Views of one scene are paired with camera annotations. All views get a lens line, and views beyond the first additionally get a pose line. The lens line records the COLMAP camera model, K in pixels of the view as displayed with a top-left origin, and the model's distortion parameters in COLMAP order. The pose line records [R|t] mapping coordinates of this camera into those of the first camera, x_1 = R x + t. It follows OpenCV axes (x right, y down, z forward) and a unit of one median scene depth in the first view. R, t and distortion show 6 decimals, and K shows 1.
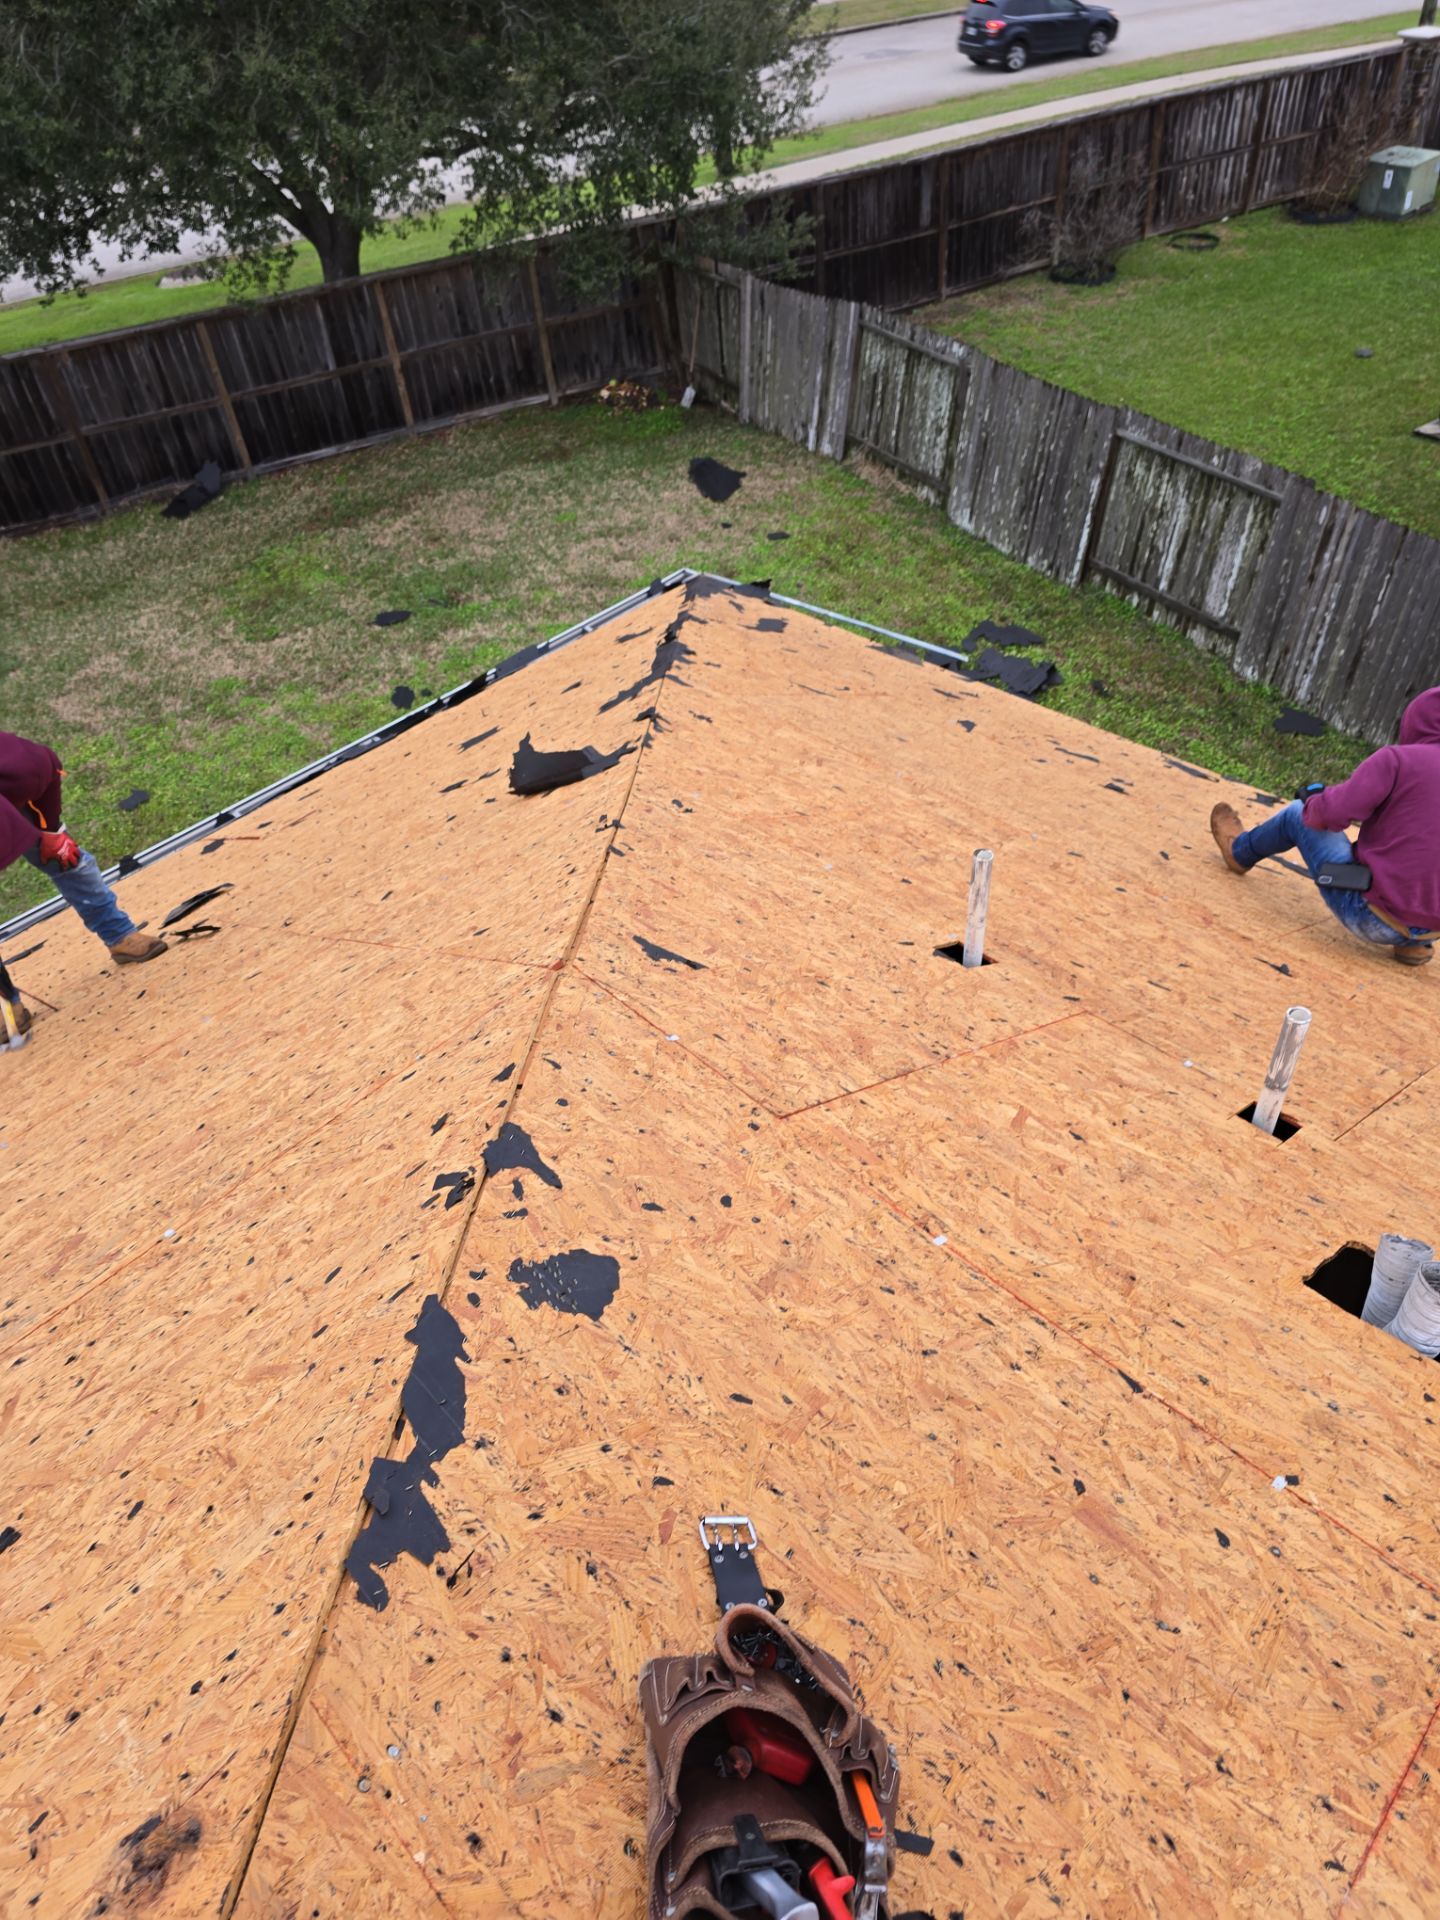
lens RADIAL K [[1280.4, 0, 720.0], [0, 1280.4, 960.0], [0, 0, 1]] dist [0.061799, -0.052772]
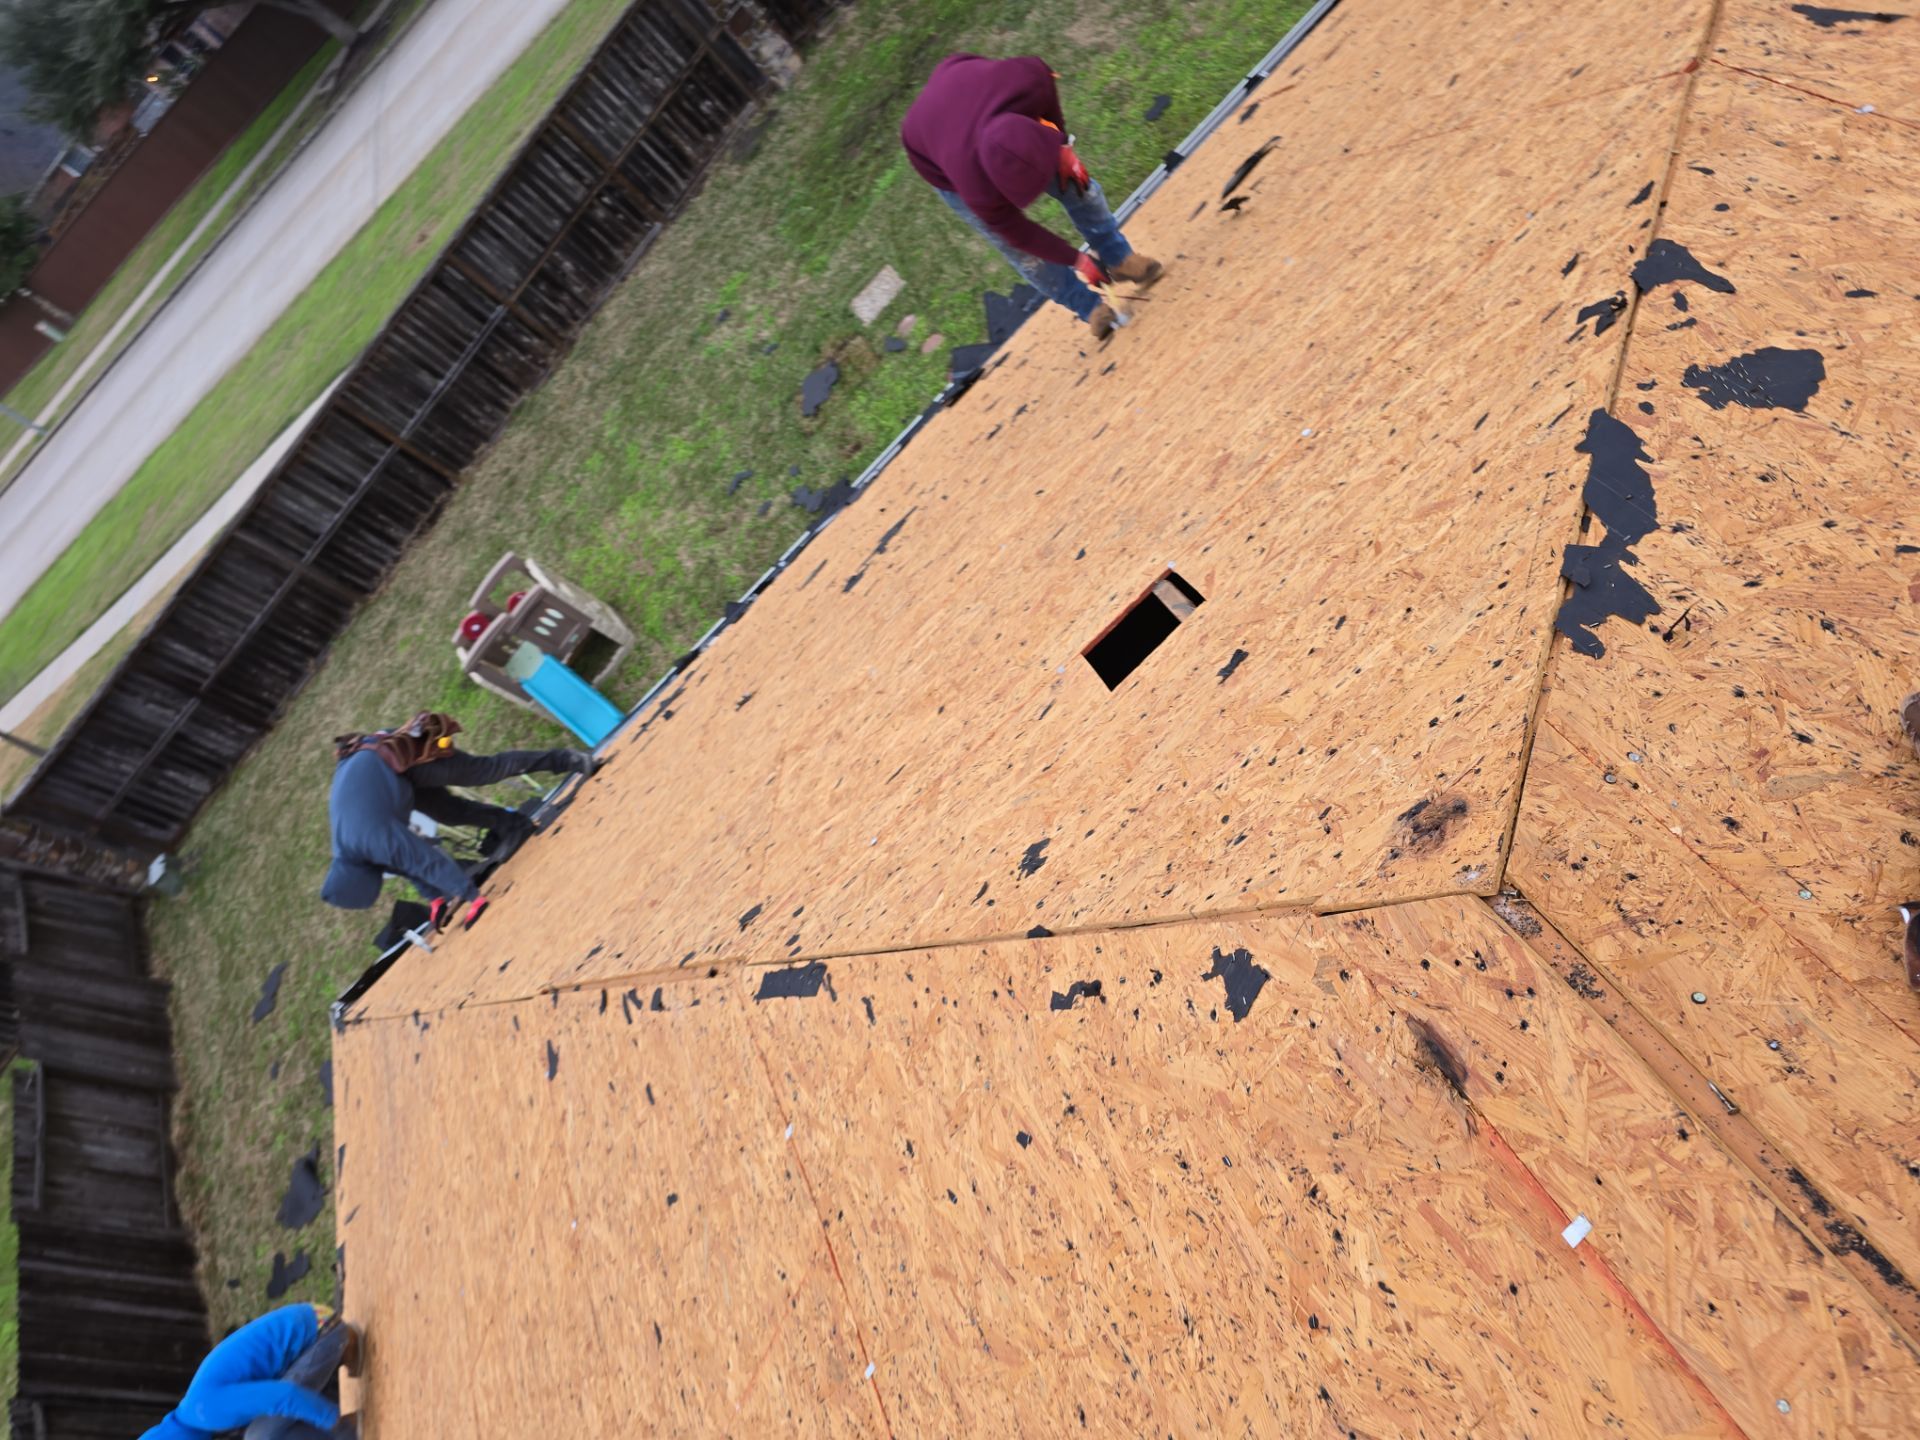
lens RADIAL K [[1280.4, 0, 975.2], [0, 1280.4, 721.9], [0, 0, 1]] dist [0.061799, -0.052772]
pose [[0.820260, -0.029284, -0.571241, -0.059849], [0.221308, 0.937157, 0.269740, 0.119475], [0.527443, -0.347677, 0.775193, -0.096356]]
